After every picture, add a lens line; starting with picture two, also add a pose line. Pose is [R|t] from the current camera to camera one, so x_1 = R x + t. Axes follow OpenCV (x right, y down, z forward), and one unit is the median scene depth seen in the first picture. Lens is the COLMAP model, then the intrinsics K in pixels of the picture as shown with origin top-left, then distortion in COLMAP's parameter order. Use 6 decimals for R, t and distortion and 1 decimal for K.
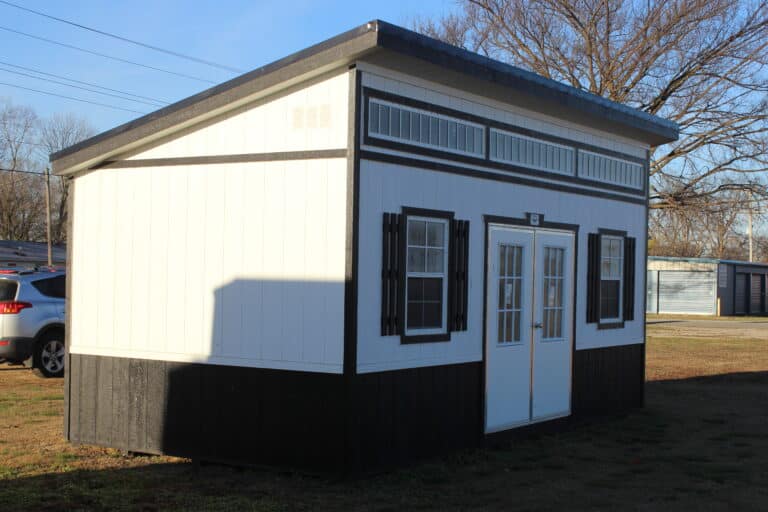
lens RADIAL K [[1177.1, 0, 384.6], [0, 1177.1, 257.0], [0, 0, 1]] dist [-0.007092, 0.000000]
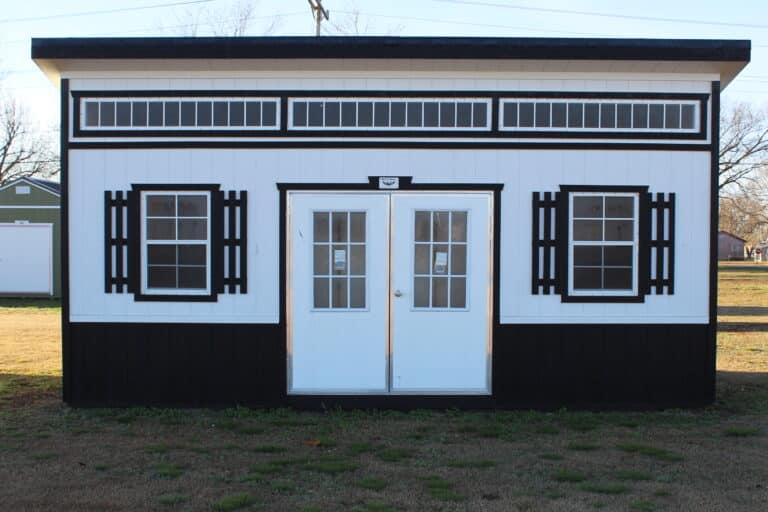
lens RADIAL K [[532.5, 0, 382.4], [0, 532.5, 250.8], [0, 0, 1]] dist [-0.037713, 0.014698]
pose [[0.545989, -0.002652, -0.837788, 0.489928], [0.018756, 0.999783, 0.009059, 0.019451], [0.837582, -0.020660, 0.545921, 0.761319]]
